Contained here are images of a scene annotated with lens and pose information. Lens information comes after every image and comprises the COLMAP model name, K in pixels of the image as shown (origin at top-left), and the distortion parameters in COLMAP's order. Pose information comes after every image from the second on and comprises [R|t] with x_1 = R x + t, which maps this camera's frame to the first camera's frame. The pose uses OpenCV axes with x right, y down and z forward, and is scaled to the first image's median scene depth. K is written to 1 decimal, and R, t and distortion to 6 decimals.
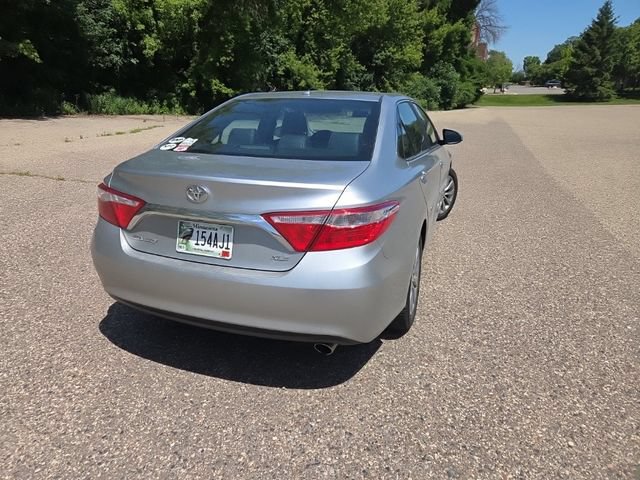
lens RADIAL K [[432.2, 0, 313.4], [0, 432.2, 232.1], [0, 0, 1]] dist [0.076714, -0.063174]
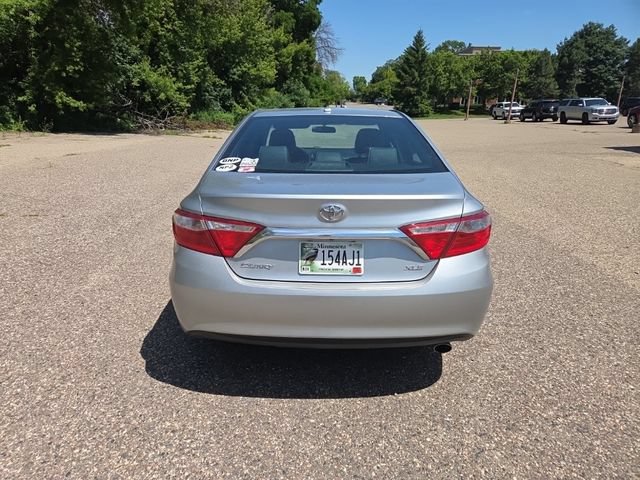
lens RADIAL K [[431.1, 0, 320.0], [0, 431.1, 240.0], [0, 0, 1]] dist [0.078944, -0.065482]
pose [[0.942120, -0.096550, 0.321073, -0.447739], [0.100858, 0.994896, 0.003230, -0.023594], [-0.319746, 0.029340, 0.947049, 0.056976]]
